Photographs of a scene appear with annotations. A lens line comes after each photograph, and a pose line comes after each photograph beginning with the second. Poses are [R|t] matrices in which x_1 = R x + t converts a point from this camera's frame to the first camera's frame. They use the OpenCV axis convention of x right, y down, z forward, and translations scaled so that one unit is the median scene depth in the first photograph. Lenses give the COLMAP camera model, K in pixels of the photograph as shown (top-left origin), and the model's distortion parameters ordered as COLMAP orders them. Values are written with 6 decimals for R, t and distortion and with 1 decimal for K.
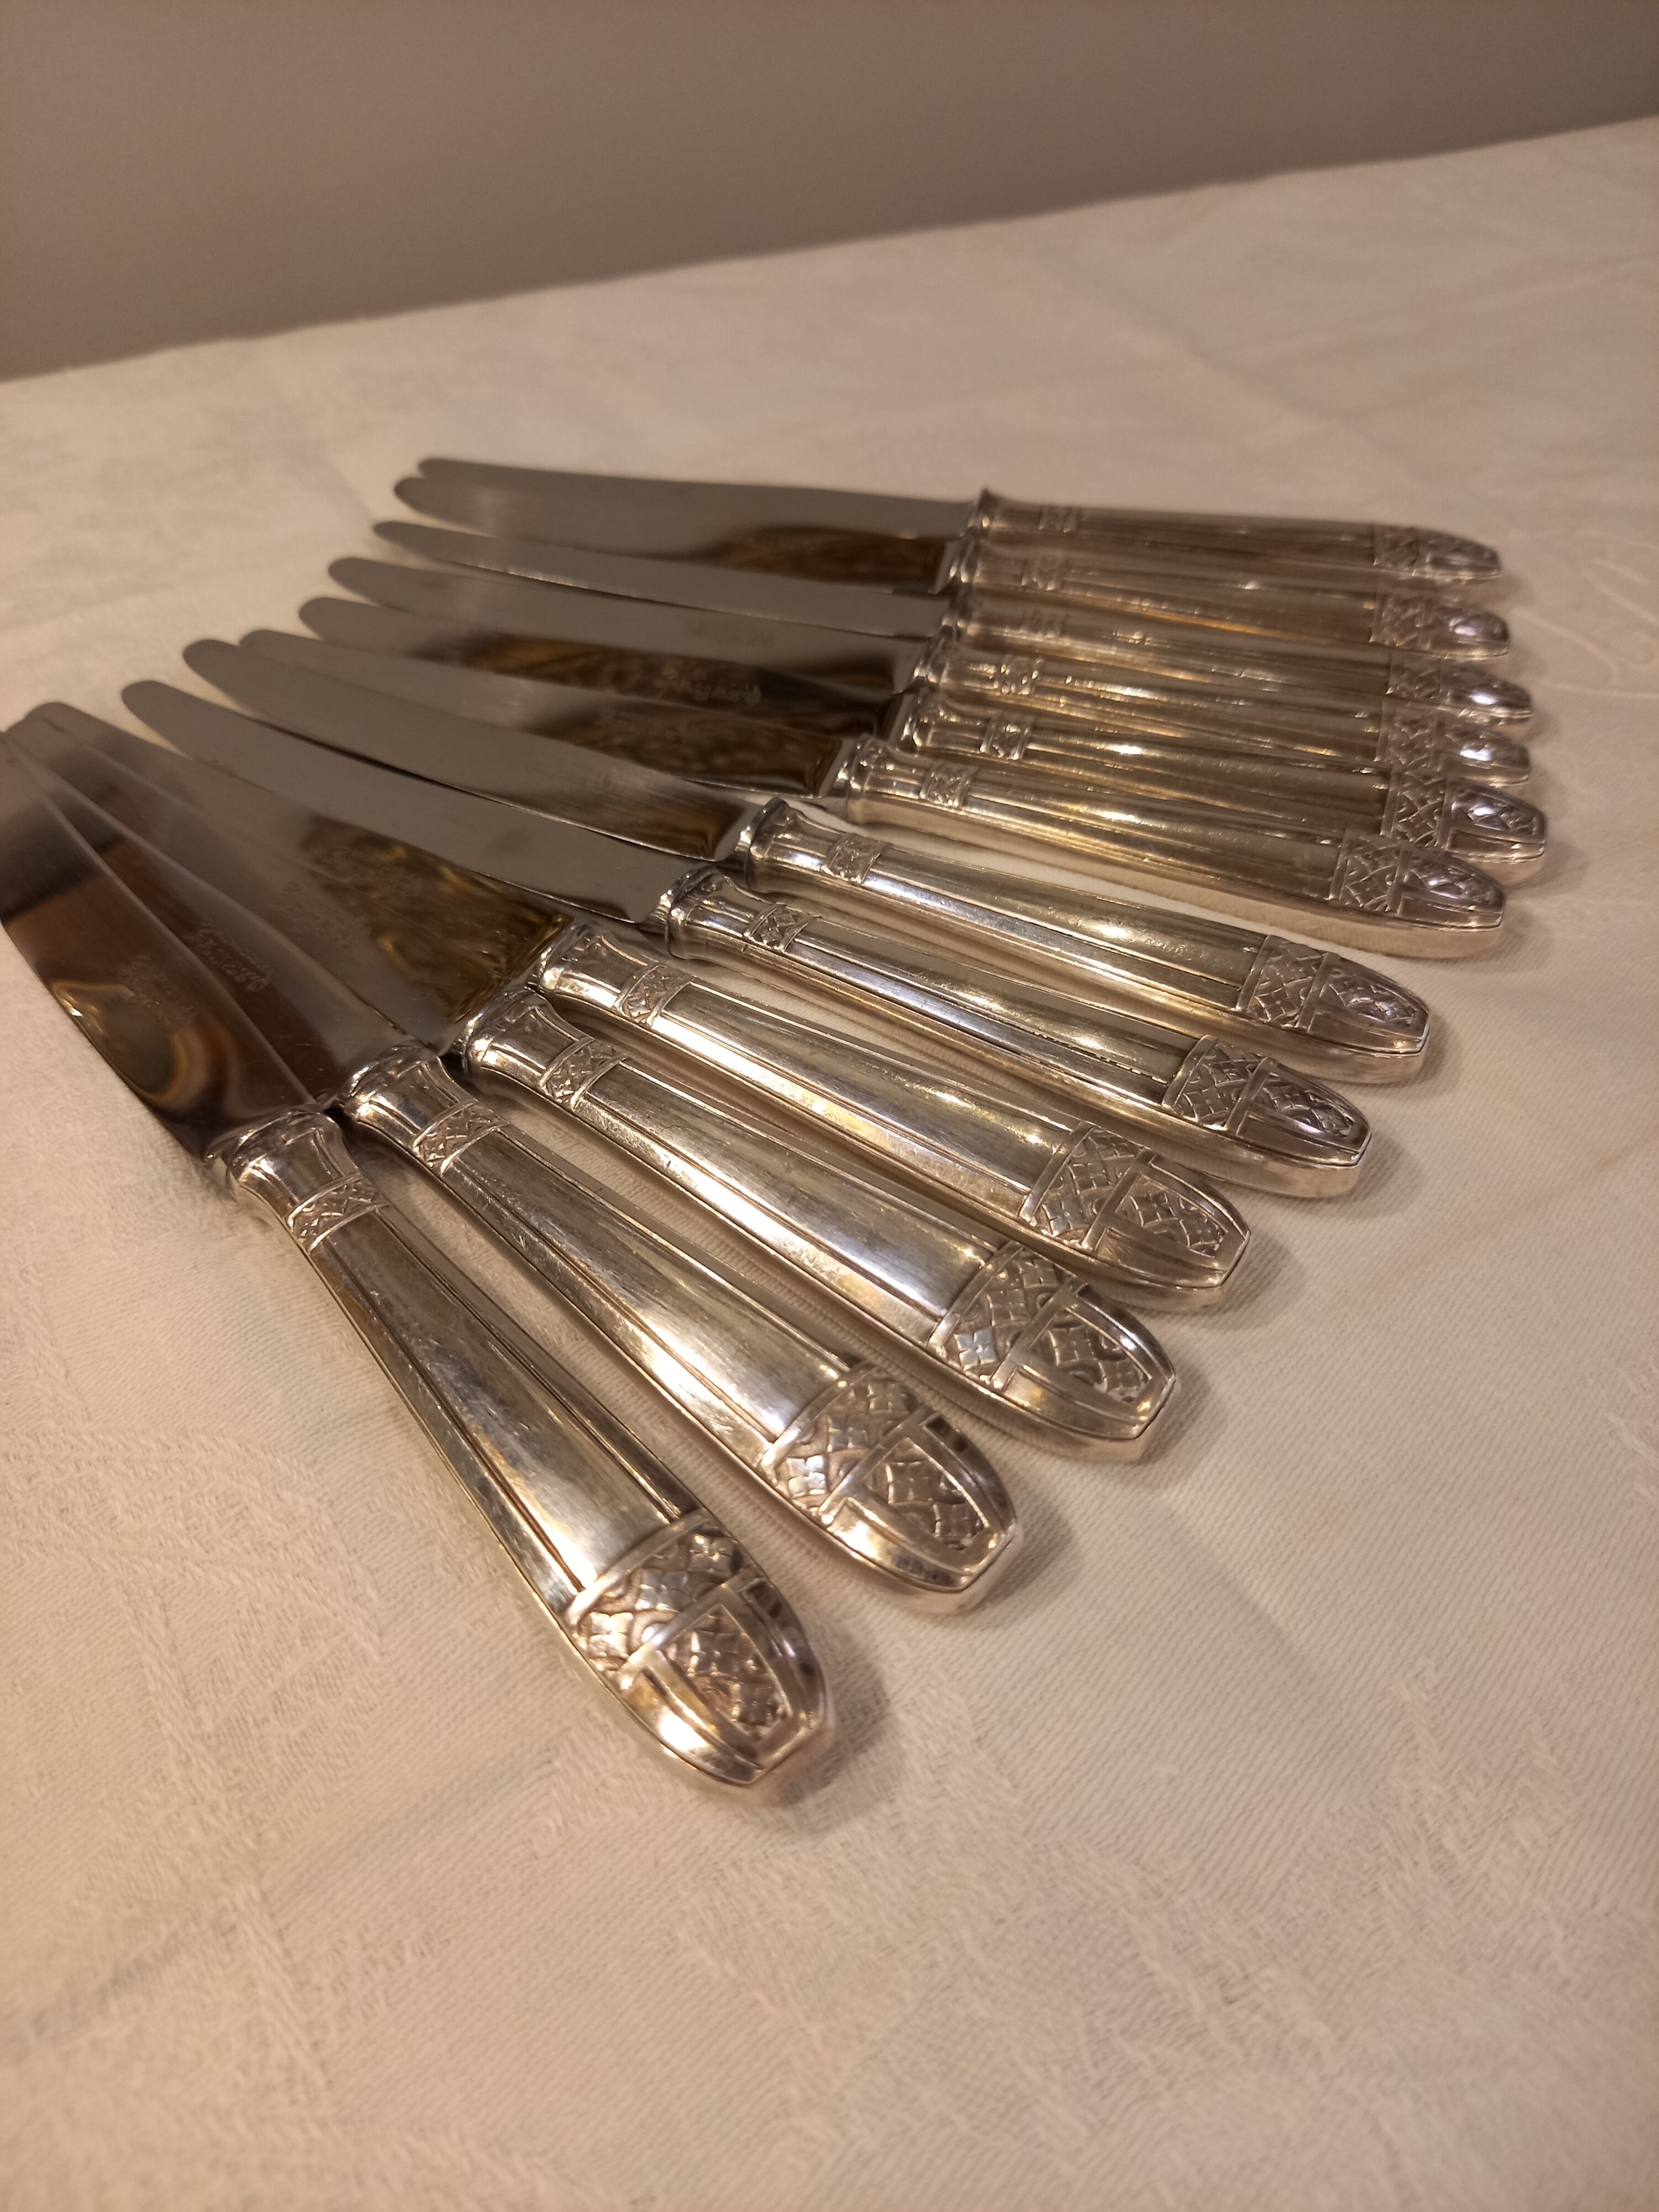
lens RADIAL K [[1596.9, 0, 829.5], [0, 1596.9, 1106.0], [0, 0, 1]] dist [0.073751, 0.000752]
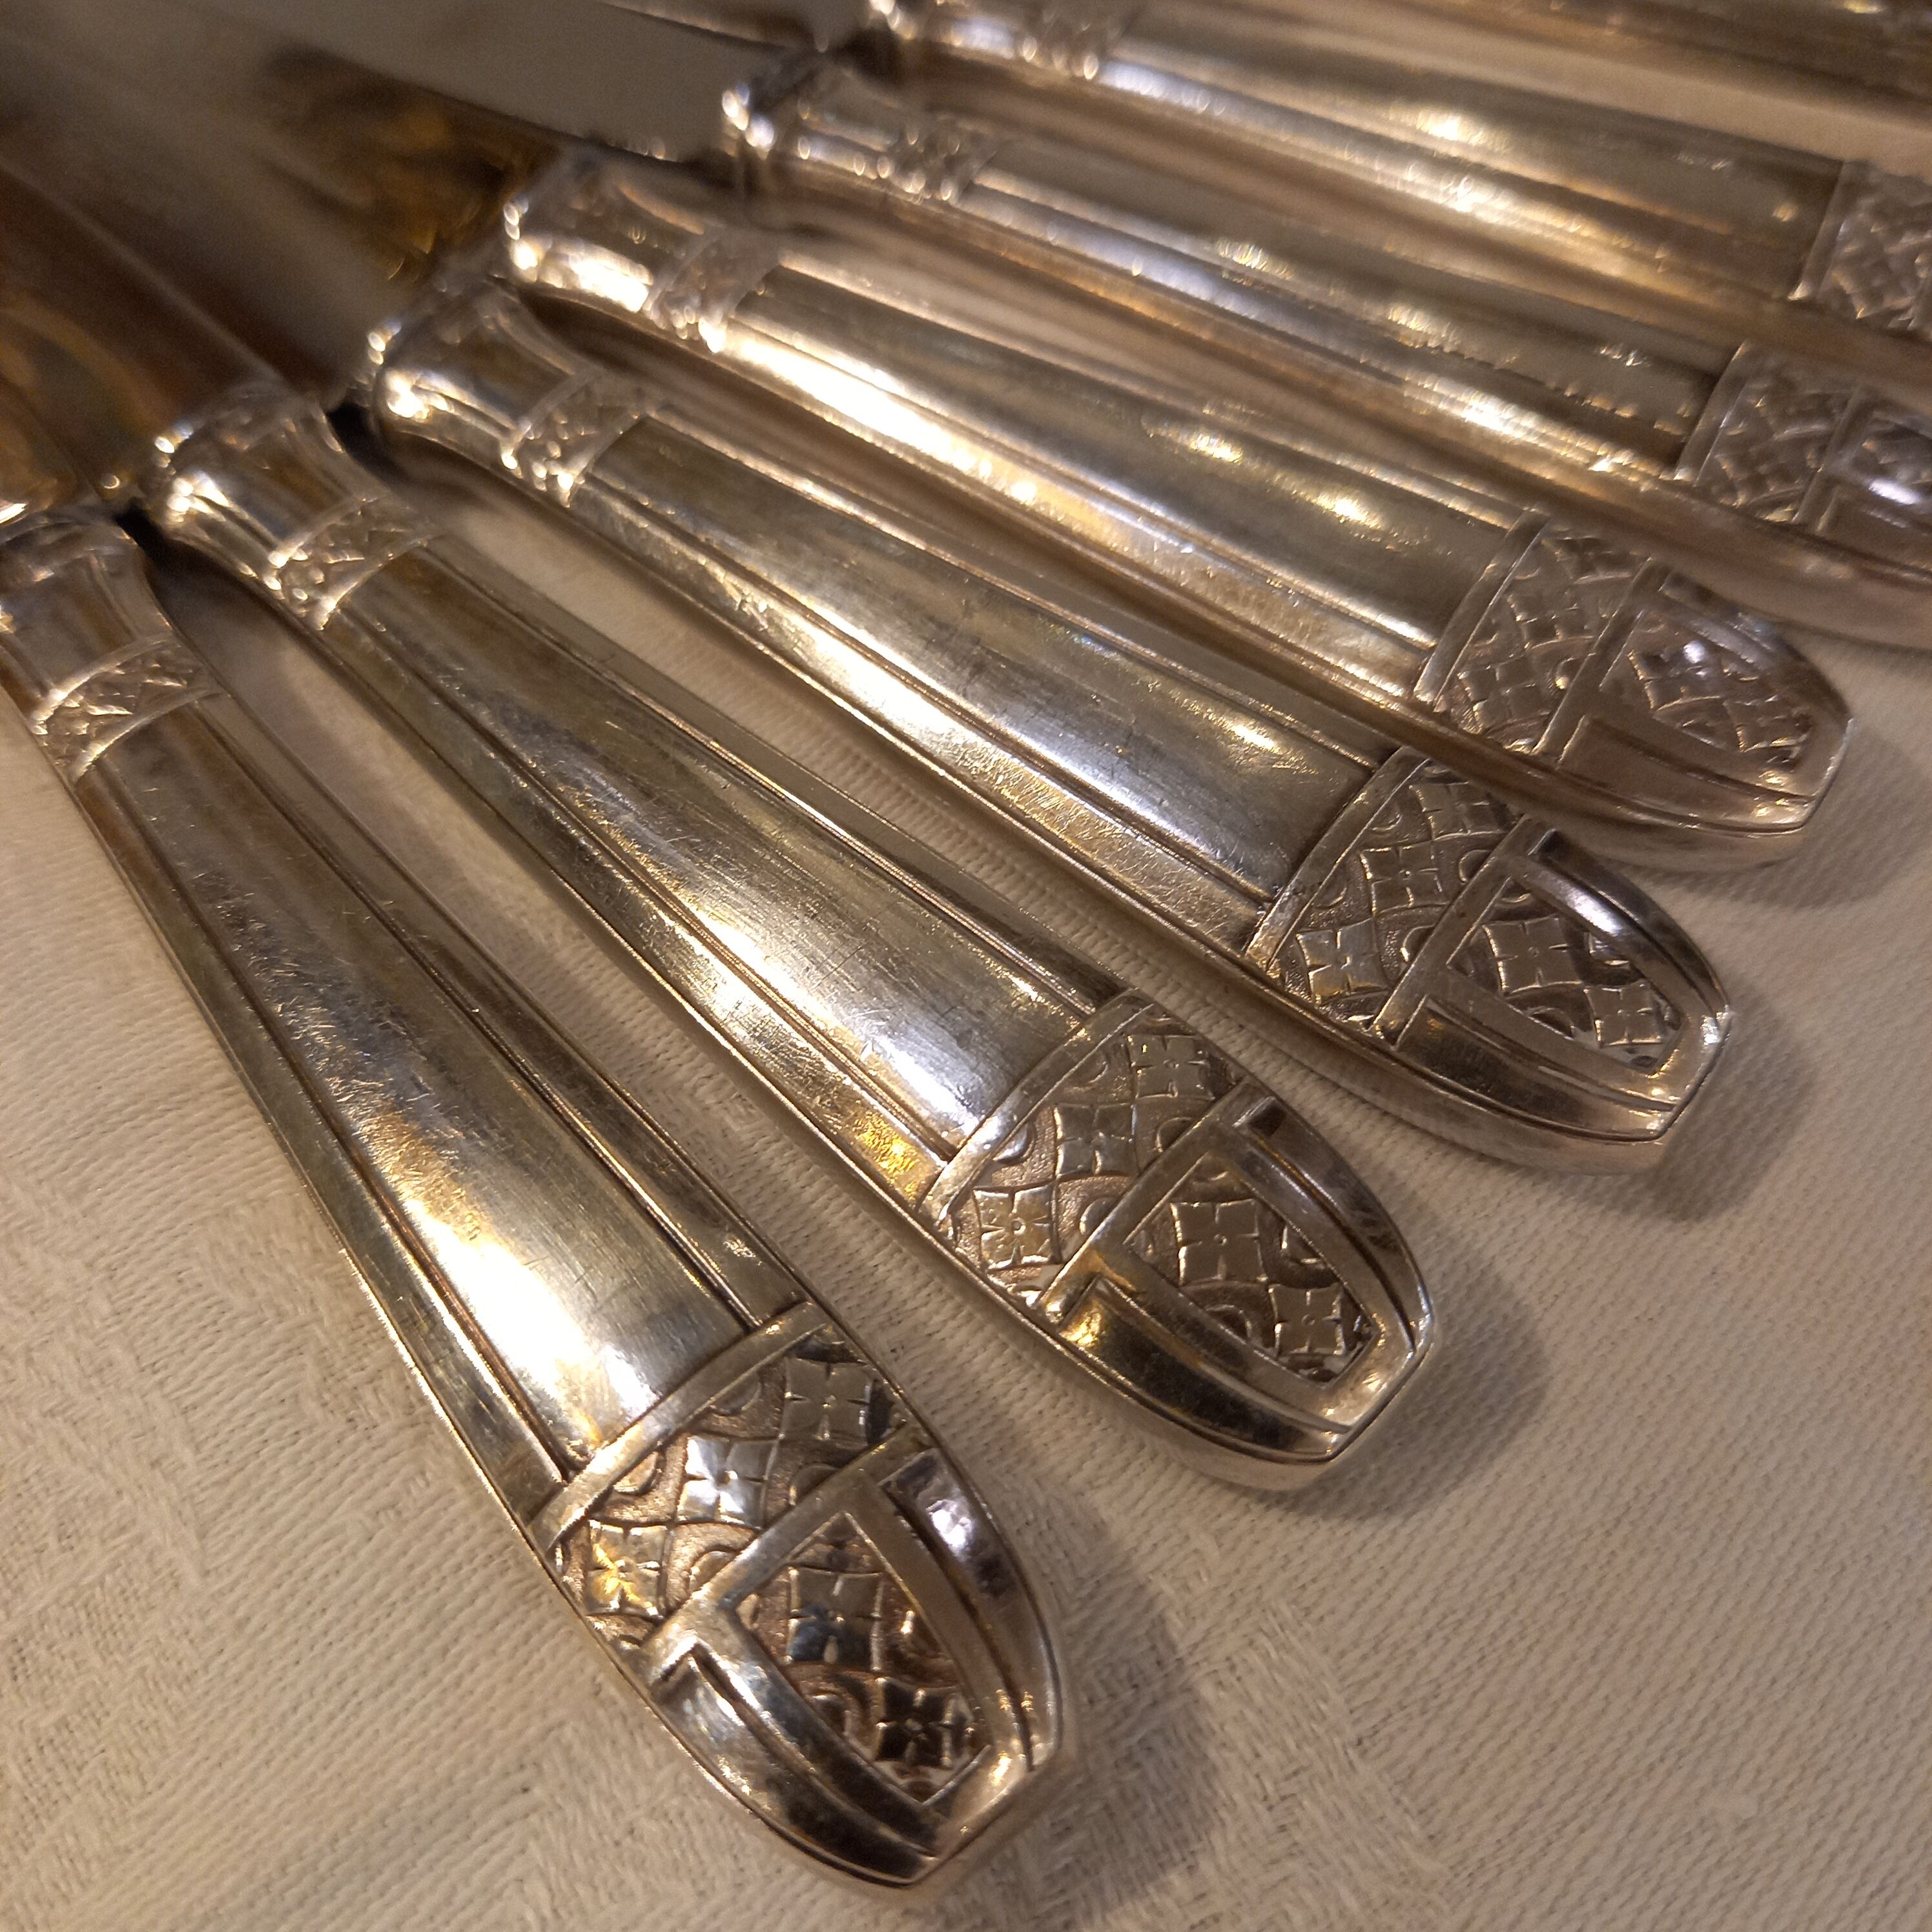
lens RADIAL K [[1820.2, 0, 966.0], [0, 1820.2, 966.0], [0, 0, 1]] dist [0.003322, -0.072141]
pose [[0.999477, -0.009984, -0.030748, -0.010255], [0.016904, 0.972133, 0.233819, 0.014548], [0.027557, -0.234217, 0.971794, 0.423834]]
